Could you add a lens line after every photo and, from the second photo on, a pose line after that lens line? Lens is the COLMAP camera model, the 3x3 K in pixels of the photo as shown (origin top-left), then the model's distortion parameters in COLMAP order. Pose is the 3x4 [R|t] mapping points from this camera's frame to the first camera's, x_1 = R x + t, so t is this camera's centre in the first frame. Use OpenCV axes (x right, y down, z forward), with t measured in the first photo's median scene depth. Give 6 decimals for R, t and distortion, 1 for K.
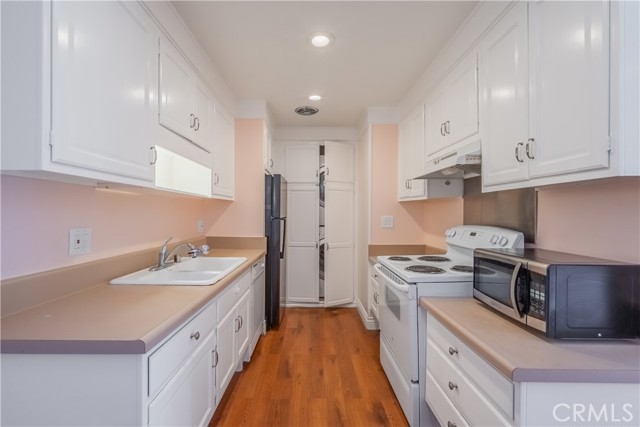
lens RADIAL K [[282.5, 0, 311.3], [0, 282.5, 213.4], [0, 0, 1]] dist [0.000680, -0.001425]
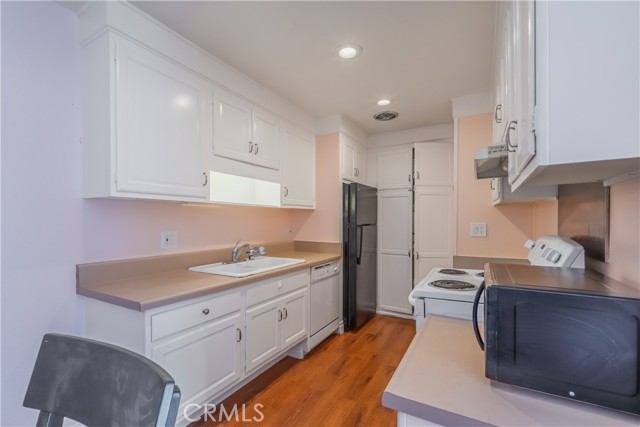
lens RADIAL K [[282.5, 0, 322.2], [0, 282.5, 221.1], [0, 0, 1]] dist [0.000680, -0.001425]
pose [[0.875091, -0.004417, -0.483939, 0.369587], [0.005556, 0.999984, 0.000920, 0.001306], [0.483927, -0.003494, 0.875101, 0.044058]]
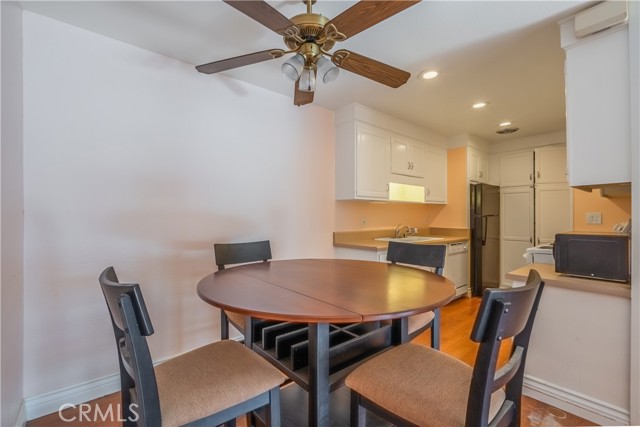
lens RADIAL K [[282.5, 0, 325.7], [0, 282.5, 214.8], [0, 0, 1]] dist [0.000680, -0.001425]
pose [[0.652507, -0.011127, -0.757701, 0.565396], [0.004480, 0.999931, -0.010827, 0.032472], [0.757770, 0.003670, 0.652512, -0.601602]]
